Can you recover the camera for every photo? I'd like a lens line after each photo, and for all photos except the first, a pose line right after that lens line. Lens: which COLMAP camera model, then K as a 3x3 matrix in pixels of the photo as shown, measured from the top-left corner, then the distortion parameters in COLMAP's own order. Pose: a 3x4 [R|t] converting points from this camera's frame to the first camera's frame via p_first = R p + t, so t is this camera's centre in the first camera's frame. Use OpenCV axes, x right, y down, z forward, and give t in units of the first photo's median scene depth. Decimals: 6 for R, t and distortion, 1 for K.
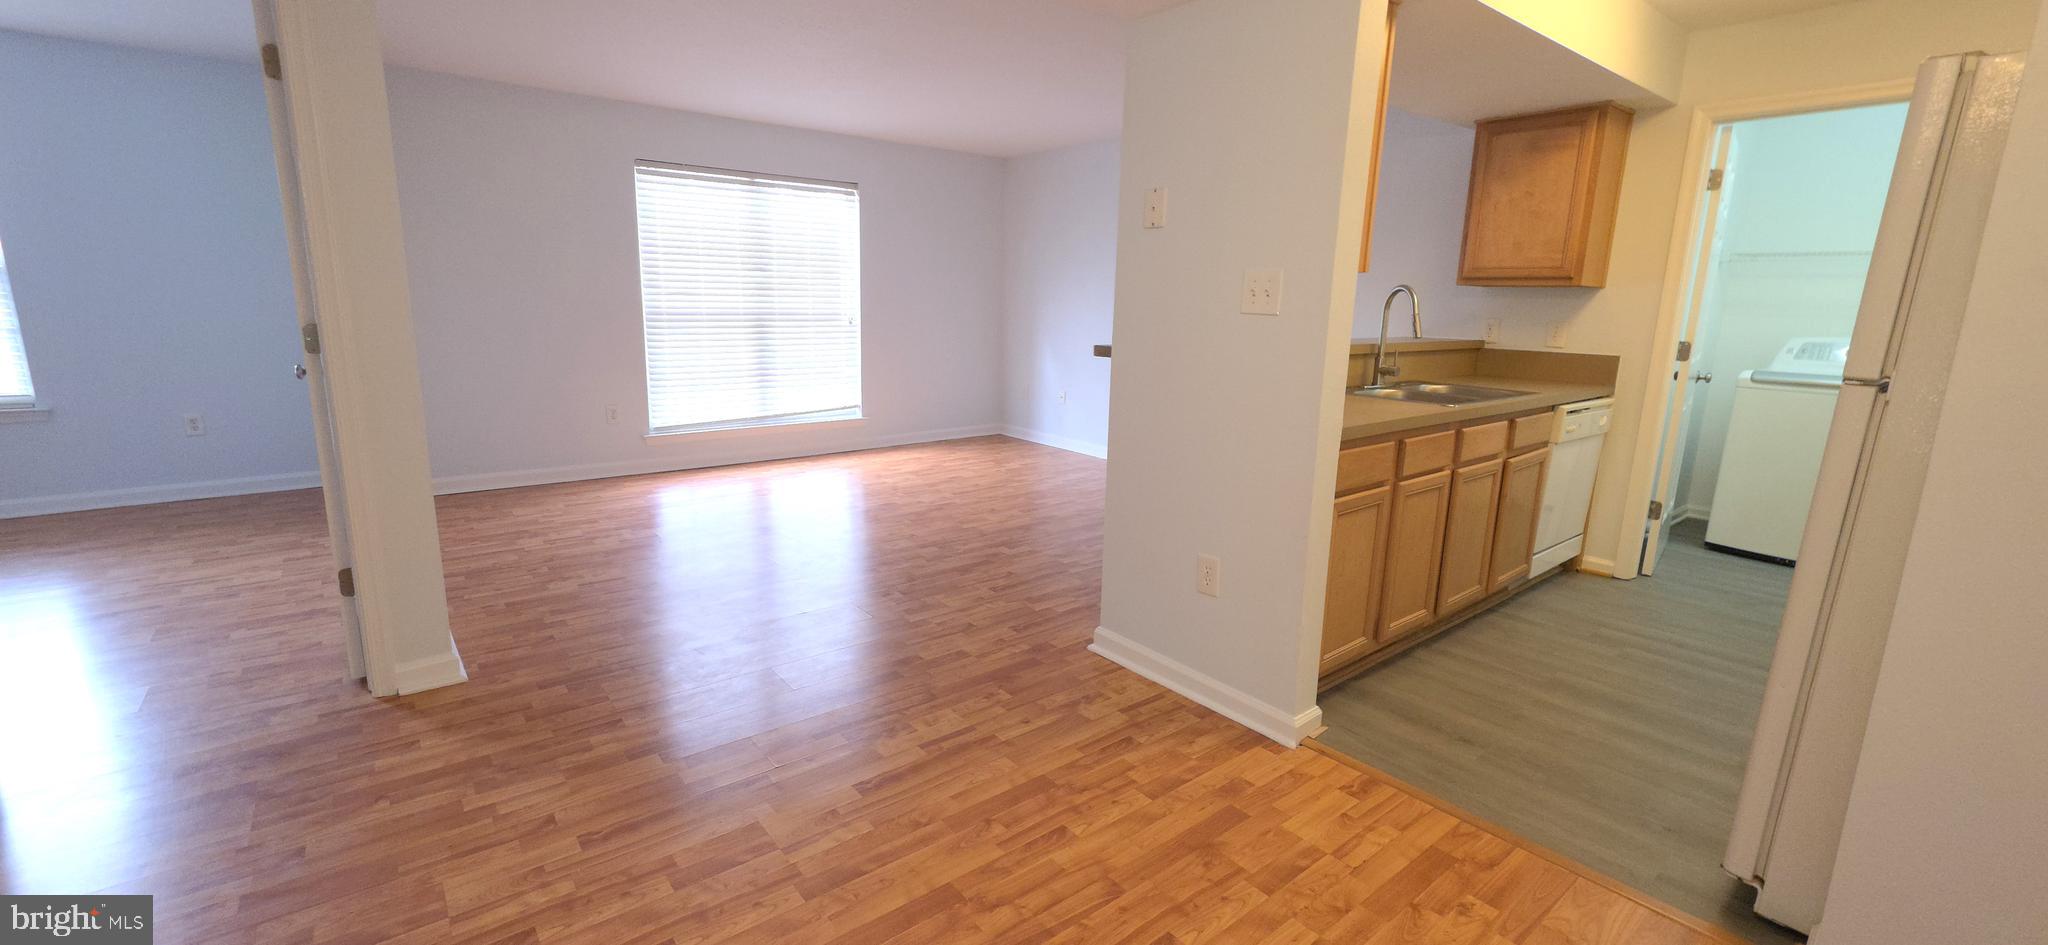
lens RADIAL K [[808.4, 0, 1019.3], [0, 808.4, 470.2], [0, 0, 1]] dist [-0.000971, 0.000589]
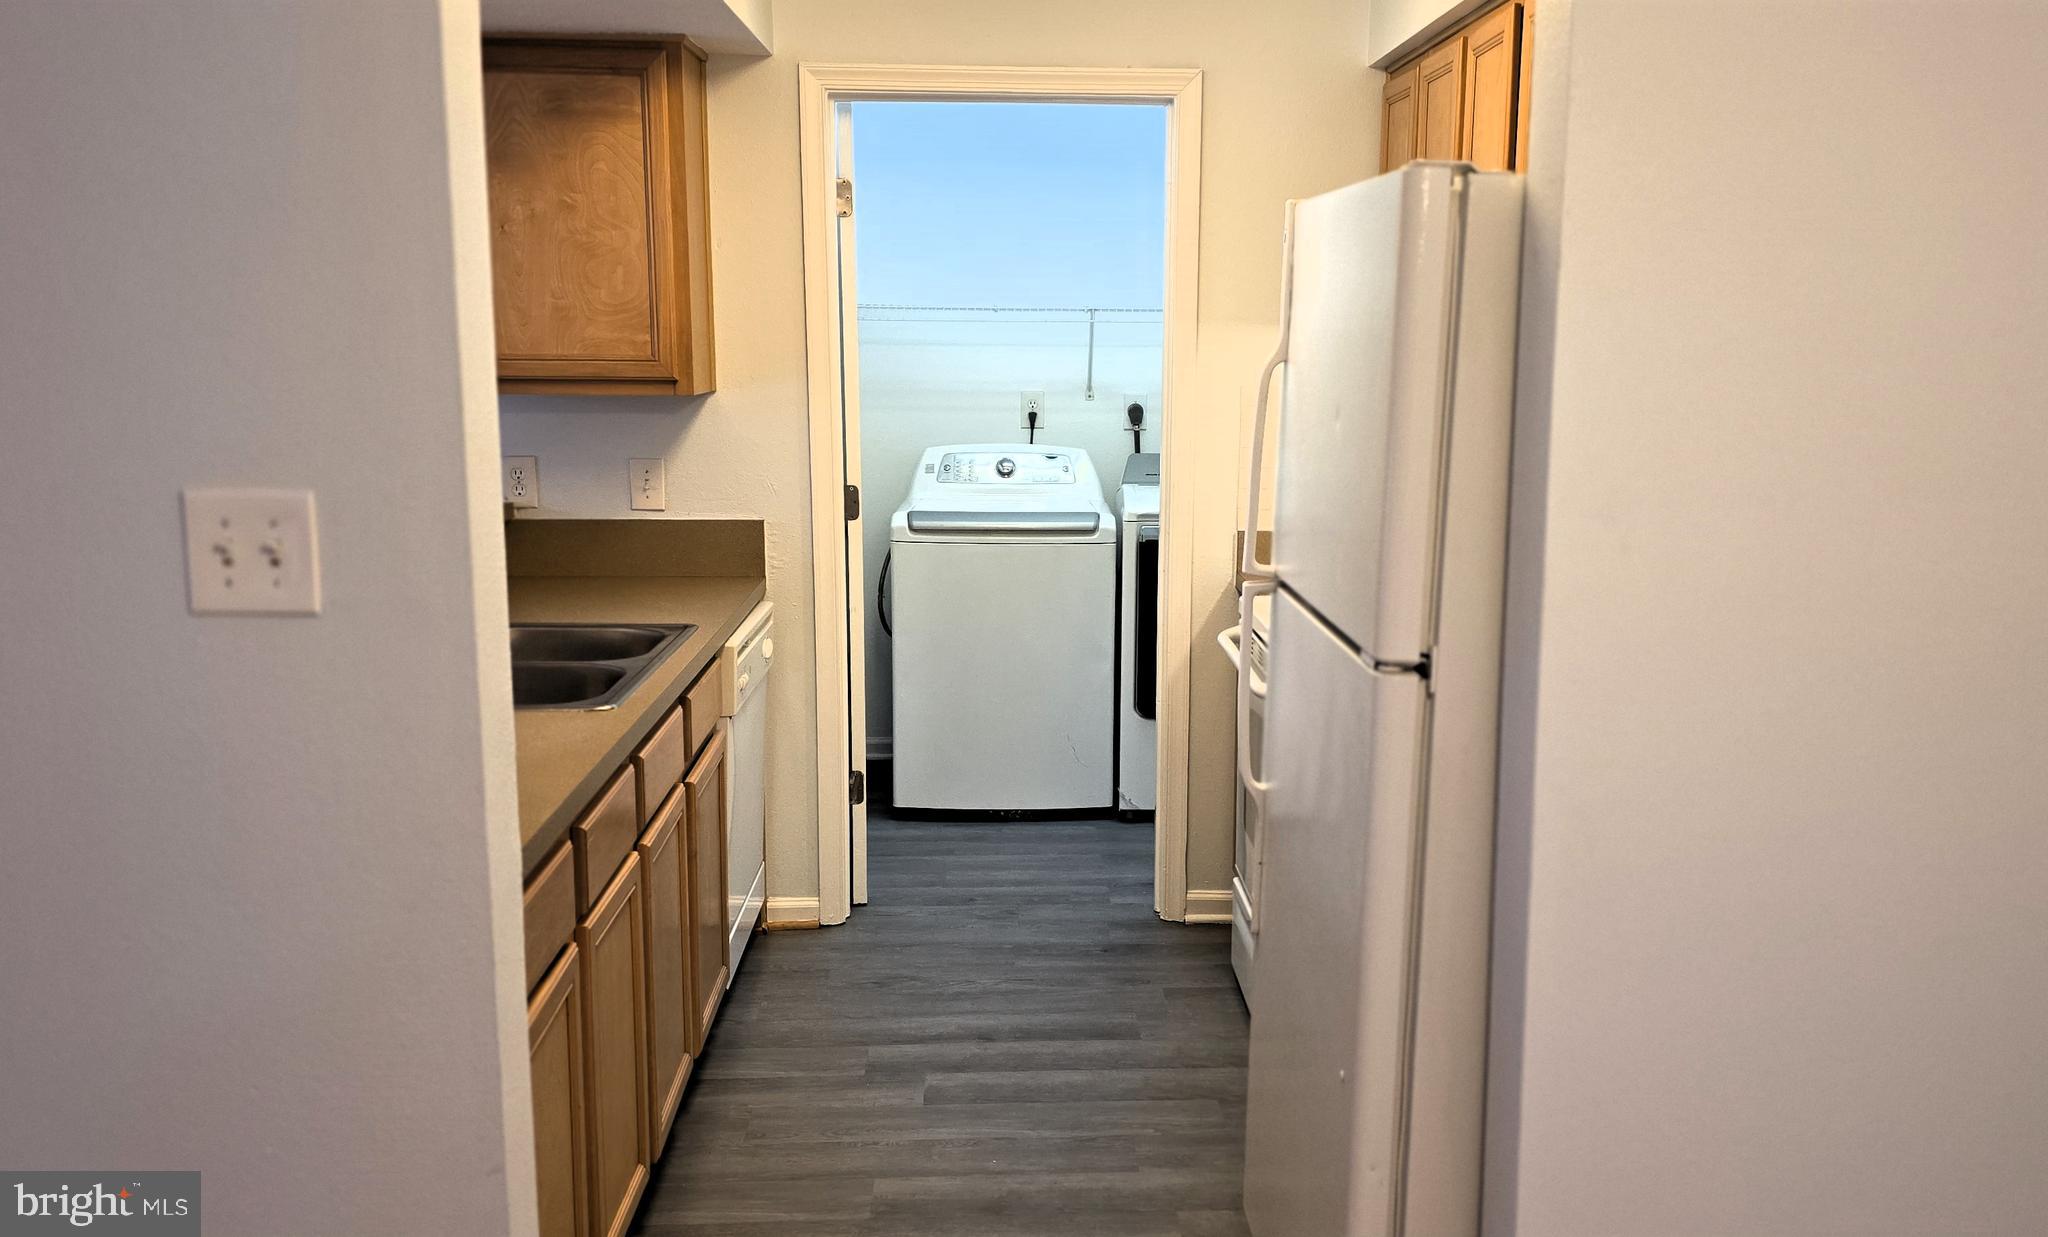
lens RADIAL K [[1775.7, 0, 1061.8], [0, 1775.7, 645.9], [0, 0, 1]] dist [0.110598, -0.000944]
pose [[0.589286, -0.158498, 0.792225, -0.080828], [0.174917, 0.982340, 0.066424, -0.108116], [-0.788762, 0.099431, 0.606603, 0.153177]]
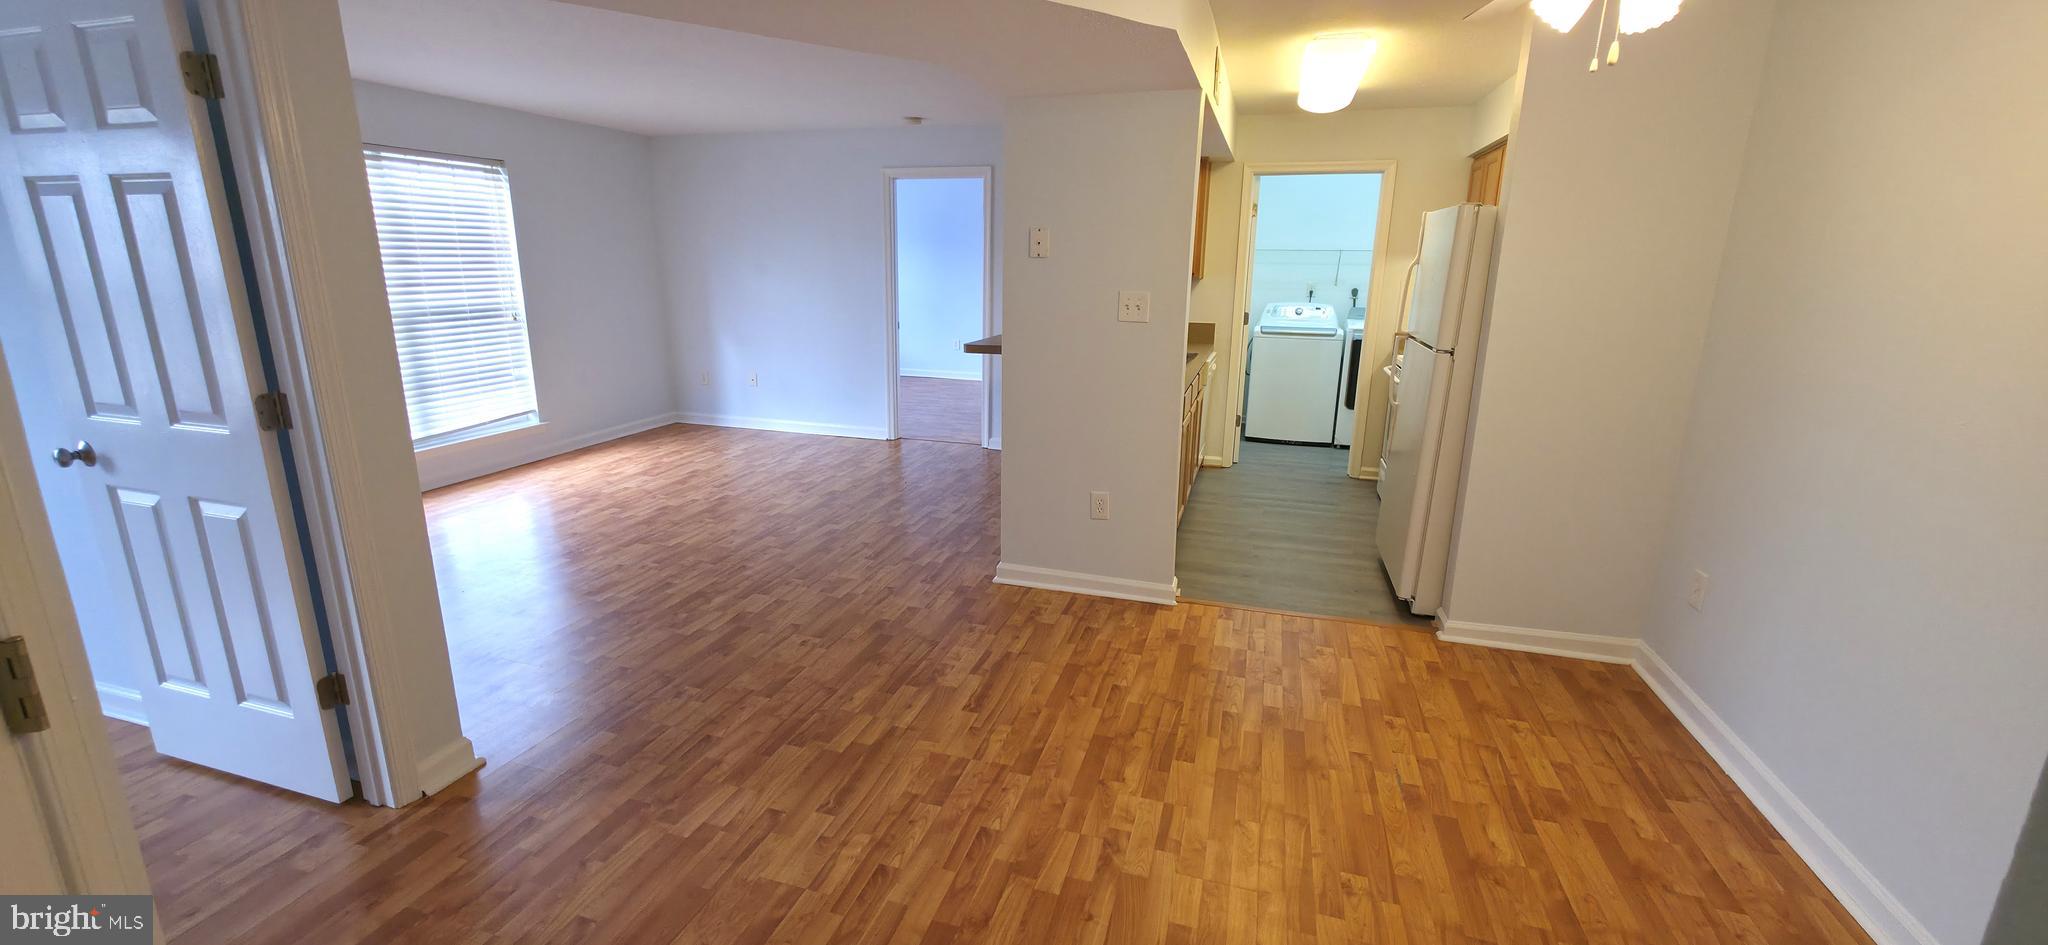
lens RADIAL K [[808.4, 0, 1009.3], [0, 808.4, 462.6], [0, 0, 1]] dist [-0.000971, 0.000589]
pose [[0.828101, -0.147533, 0.540817, -0.459028], [0.123209, 0.989057, 0.081153, -0.054687], [-0.546871, -0.000569, 0.837216, -0.067360]]
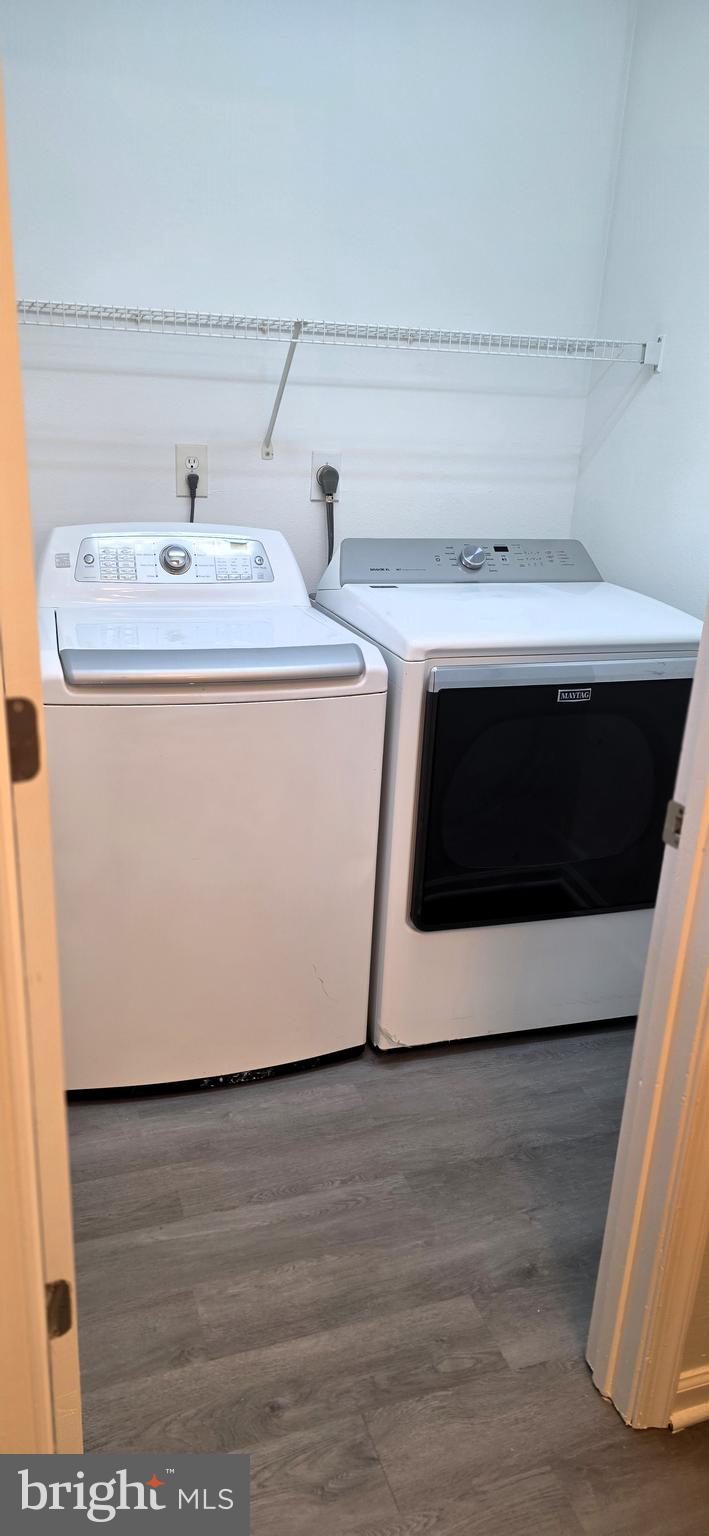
lens RADIAL K [[1054.3, 0, 350.1], [0, 1054.3, 792.0], [0, 0, 1]] dist [0.042310, -0.002086]
pose [[0.336023, -0.327334, 0.883143, 0.599454], [0.159689, 0.943889, 0.289090, -0.206502], [-0.928217, 0.043887, 0.369440, 0.820651]]
